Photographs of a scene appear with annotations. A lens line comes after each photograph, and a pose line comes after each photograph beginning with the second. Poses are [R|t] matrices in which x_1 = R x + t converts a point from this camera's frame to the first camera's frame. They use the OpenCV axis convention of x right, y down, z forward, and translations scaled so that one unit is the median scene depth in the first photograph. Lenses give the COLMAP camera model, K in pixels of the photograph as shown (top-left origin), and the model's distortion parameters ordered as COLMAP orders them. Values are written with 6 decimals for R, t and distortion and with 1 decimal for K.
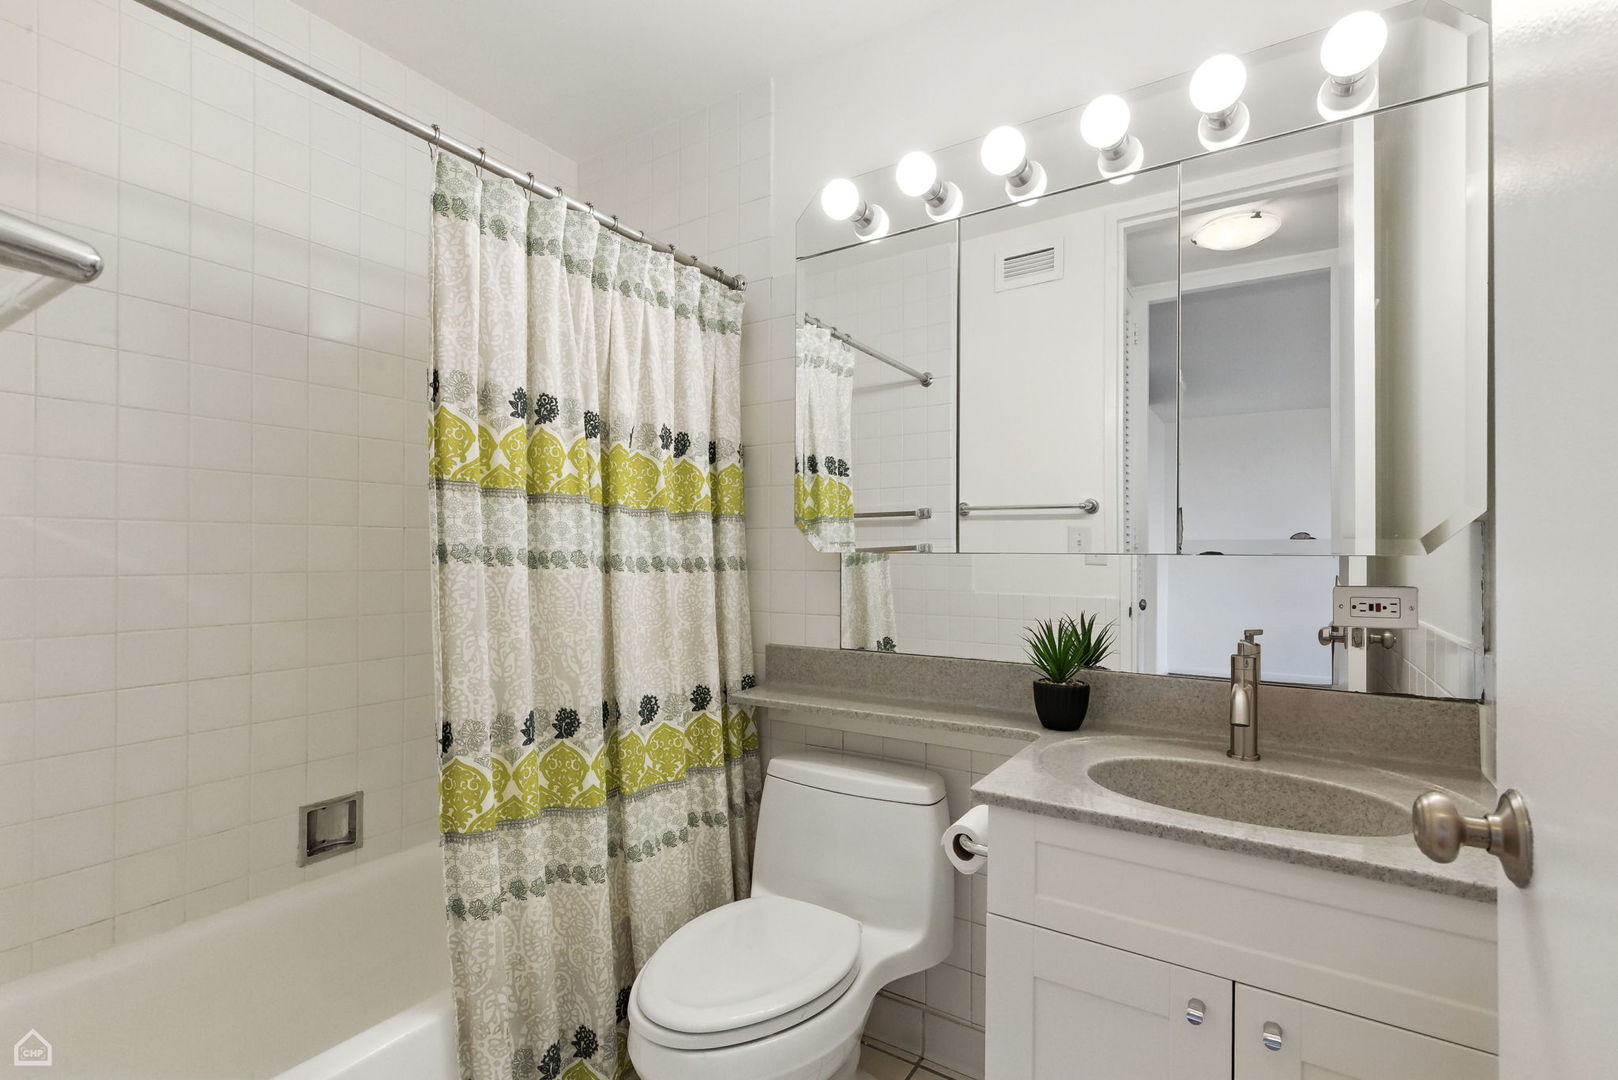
lens RADIAL K [[739.5, 0, 815.6], [0, 739.5, 553.0], [0, 0, 1]] dist [0.000456, -0.000144]
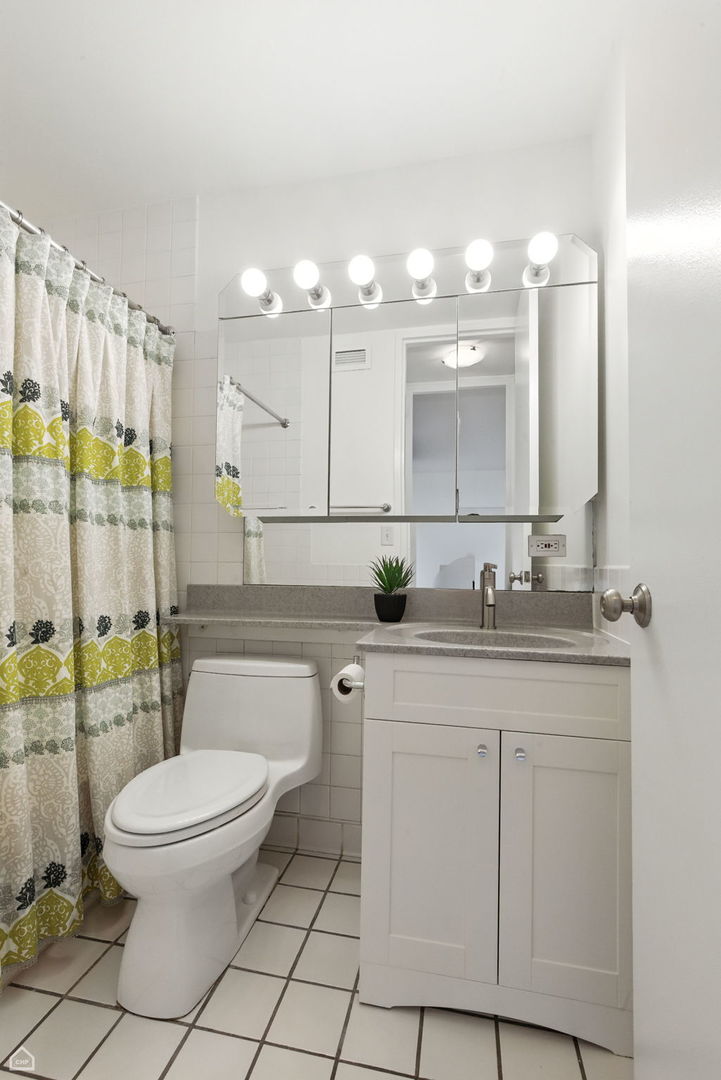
lens RADIAL K [[493.6, 0, 363.1], [0, 493.6, 547.8], [0, 0, 1]] dist [0.000456, -0.000144]
pose [[0.936256, 0.016690, 0.350921, -0.109679], [-0.009236, 0.999695, -0.022906, 0.092268], [-0.351196, 0.018205, 0.936125, -0.017935]]
